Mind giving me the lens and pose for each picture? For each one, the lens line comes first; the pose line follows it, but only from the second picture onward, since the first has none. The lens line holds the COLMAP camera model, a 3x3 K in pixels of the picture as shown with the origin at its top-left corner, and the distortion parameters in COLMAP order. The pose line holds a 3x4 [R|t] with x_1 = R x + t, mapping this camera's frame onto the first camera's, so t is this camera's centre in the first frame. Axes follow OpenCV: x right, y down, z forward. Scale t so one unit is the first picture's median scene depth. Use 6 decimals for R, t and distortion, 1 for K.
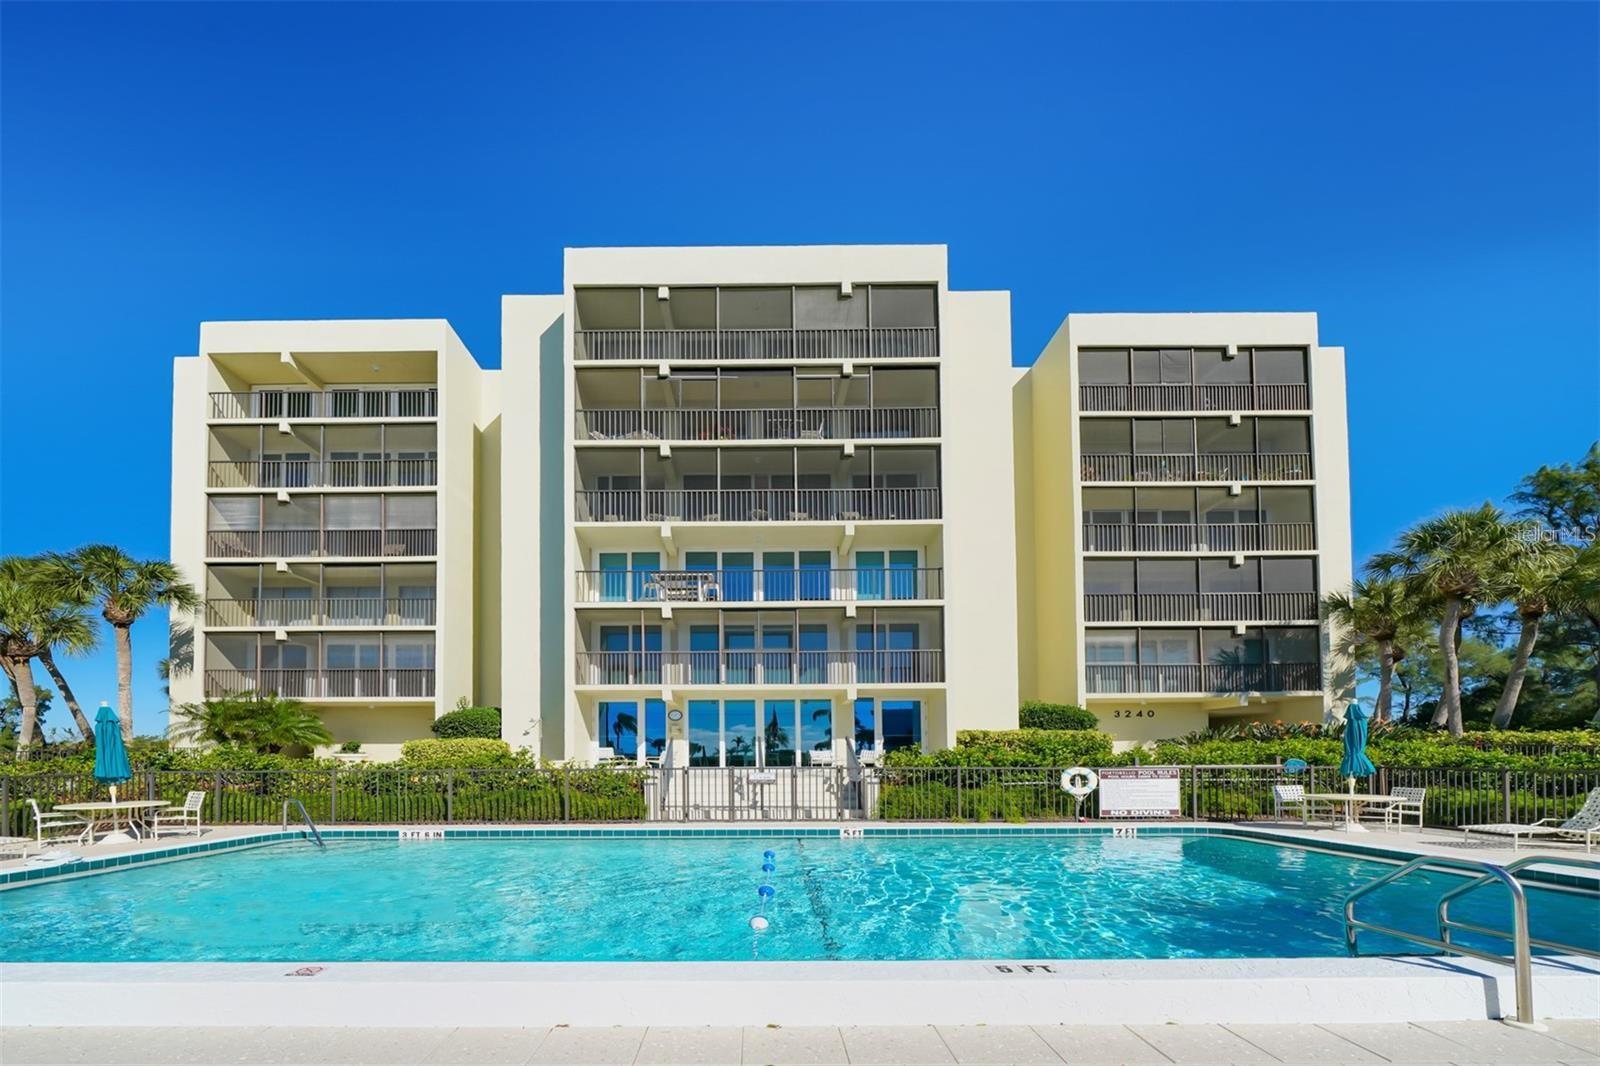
lens RADIAL K [[551.0, 0, 800.0], [0, 551.0, 533.0], [0, 0, 1]] dist [-0.000376, 0.000047]
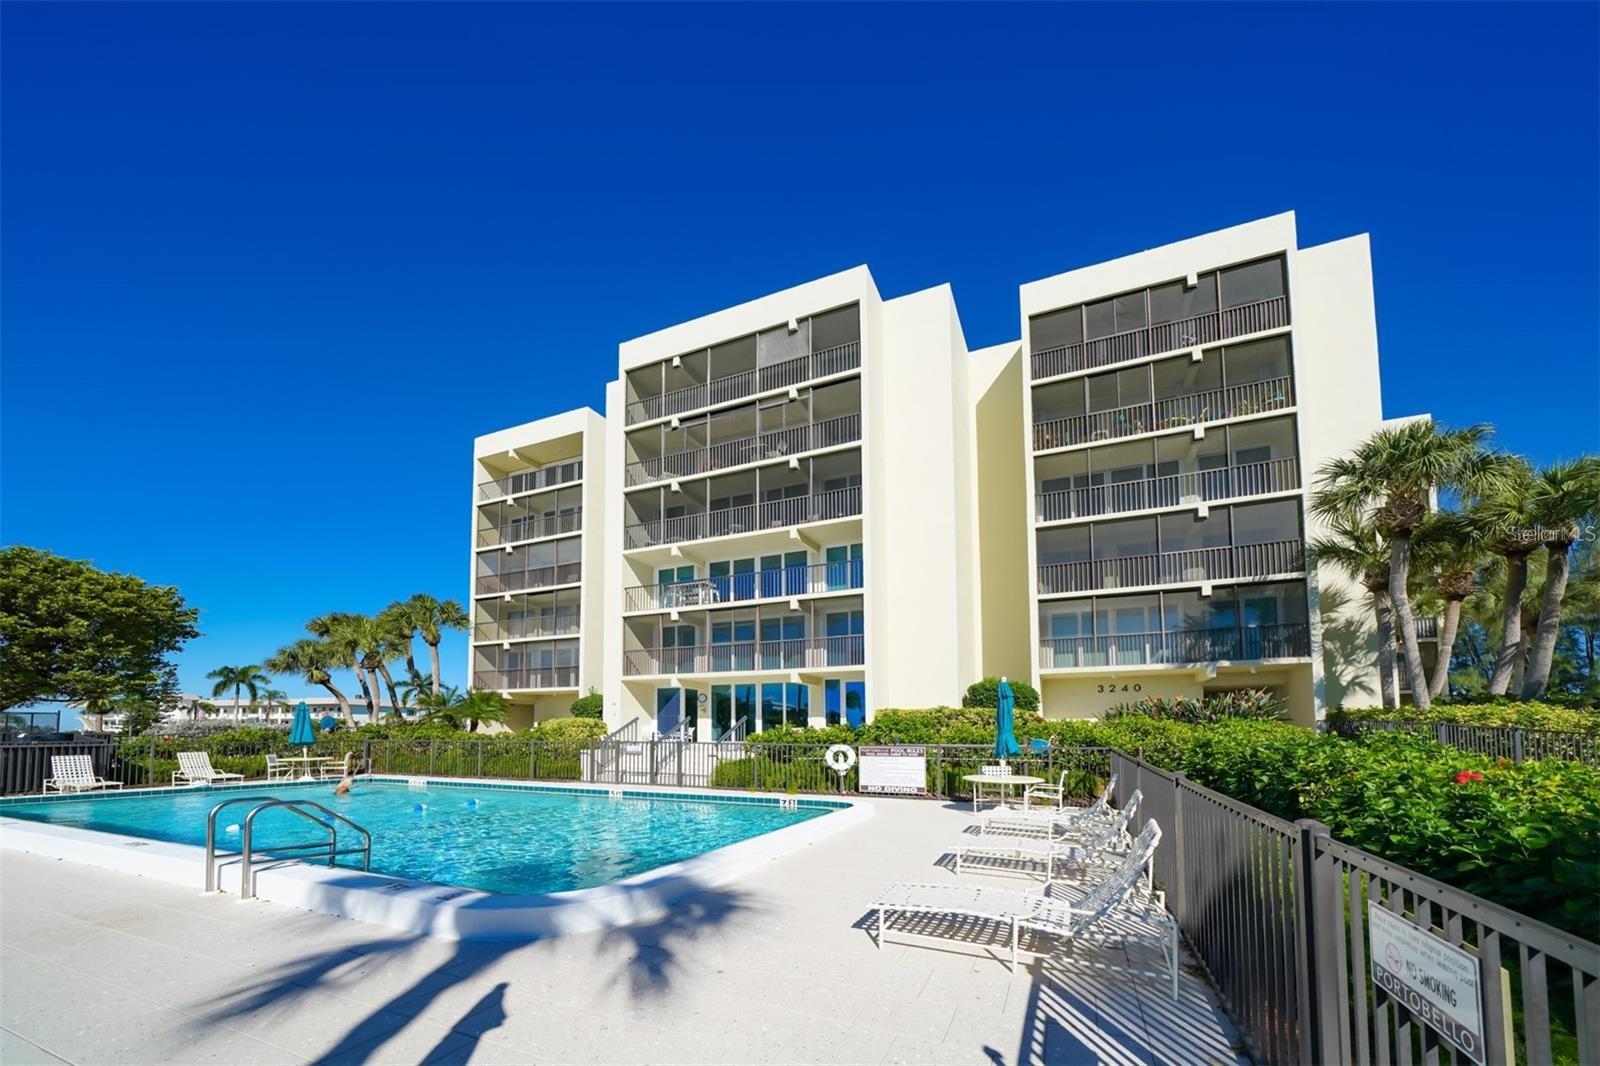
lens RADIAL K [[501.4, 0, 801.0], [0, 501.4, 503.5], [0, 0, 1]] dist [-0.001226, -0.000044]
pose [[0.932414, -0.145559, -0.330781, 0.418164], [0.131468, 0.989206, -0.064710, 0.002159], [0.336629, 0.016850, 0.941486, 0.012169]]
